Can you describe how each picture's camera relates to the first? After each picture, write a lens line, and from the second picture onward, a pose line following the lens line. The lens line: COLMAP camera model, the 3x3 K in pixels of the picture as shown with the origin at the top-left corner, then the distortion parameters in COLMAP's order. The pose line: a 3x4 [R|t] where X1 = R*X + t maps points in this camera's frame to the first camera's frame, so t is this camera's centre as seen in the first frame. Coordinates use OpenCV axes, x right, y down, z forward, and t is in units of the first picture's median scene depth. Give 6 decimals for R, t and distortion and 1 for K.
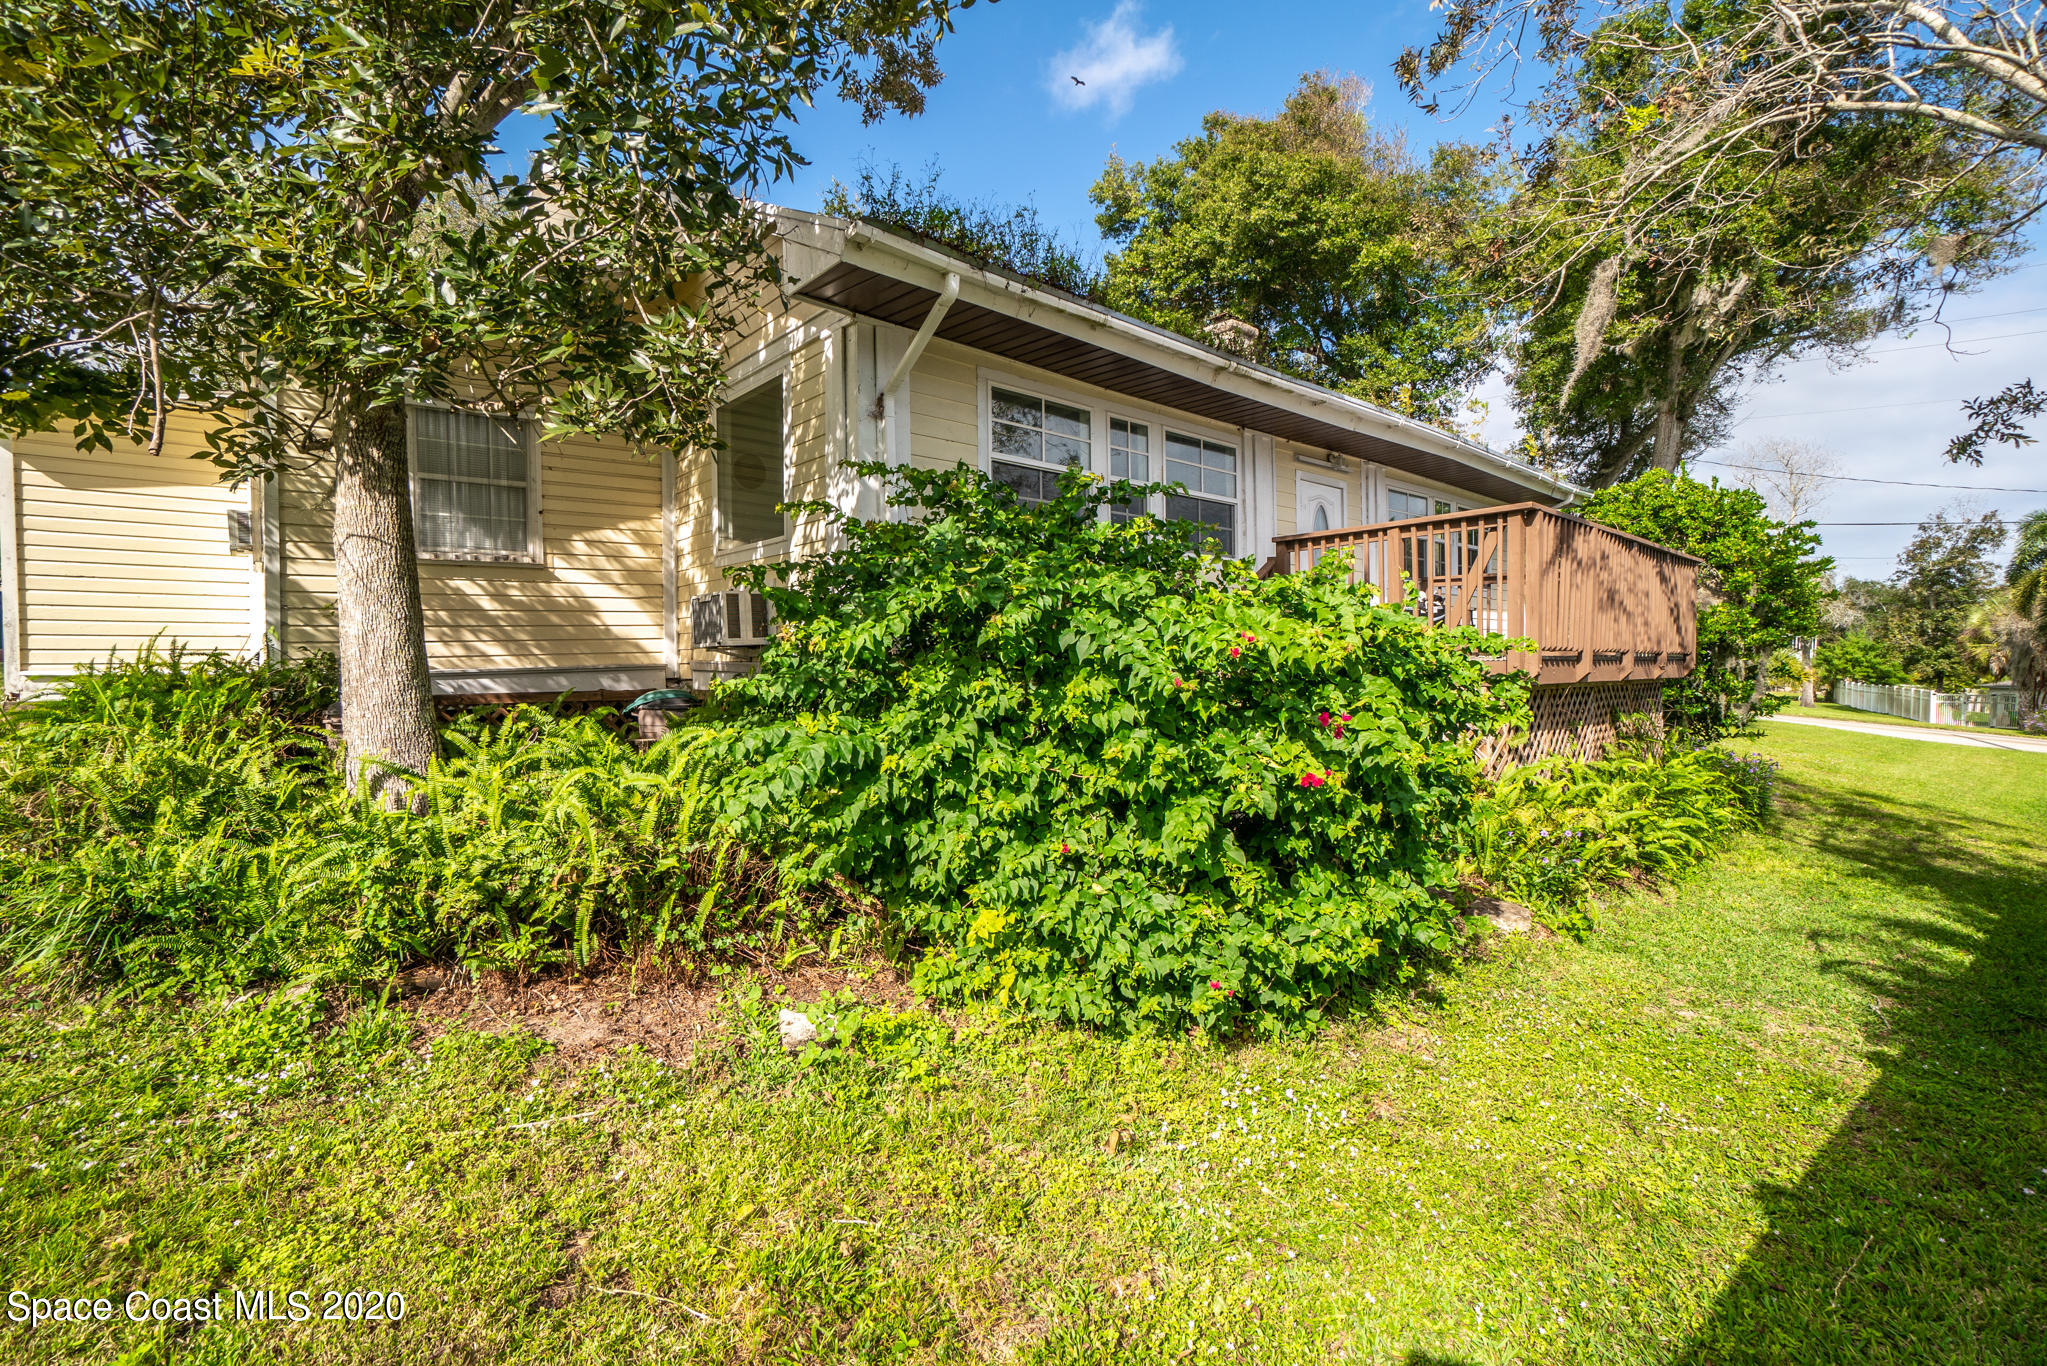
lens RADIAL K [[925.9, 0, 1010.7], [0, 925.9, 679.8], [0, 0, 1]] dist [-0.055118, 0.018898]
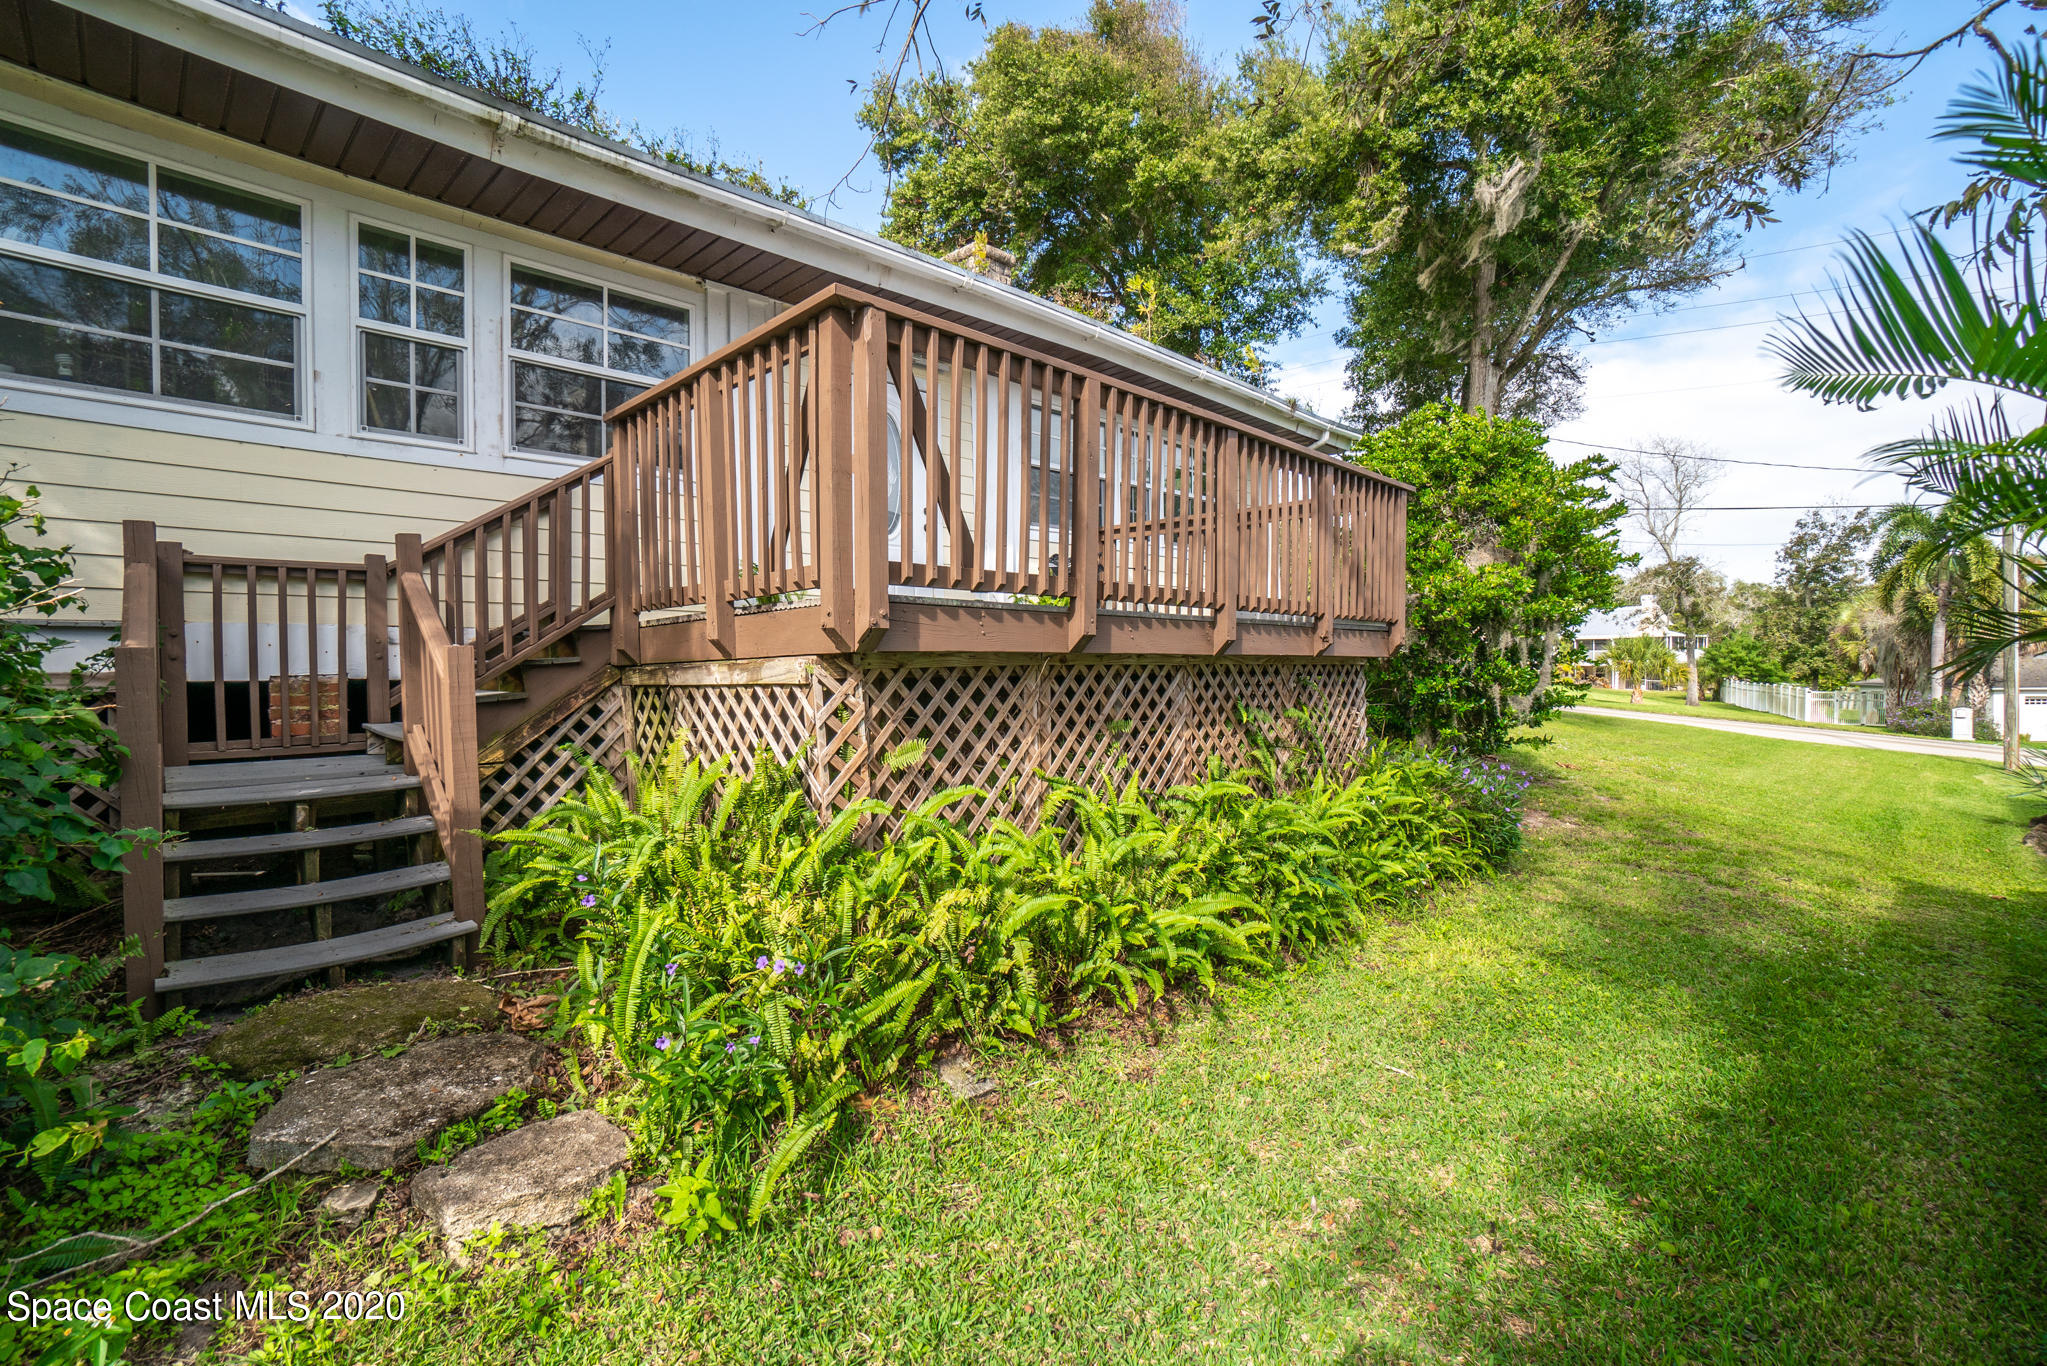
lens RADIAL K [[925.9, 0, 1010.7], [0, 925.9, 679.8], [0, 0, 1]] dist [-0.055118, 0.018898]
pose [[0.997825, 0.001692, 0.065897, 0.093621], [-0.001759, 0.999998, 0.000956, 0.003172], [-0.065896, -0.001070, 0.997826, 0.070741]]
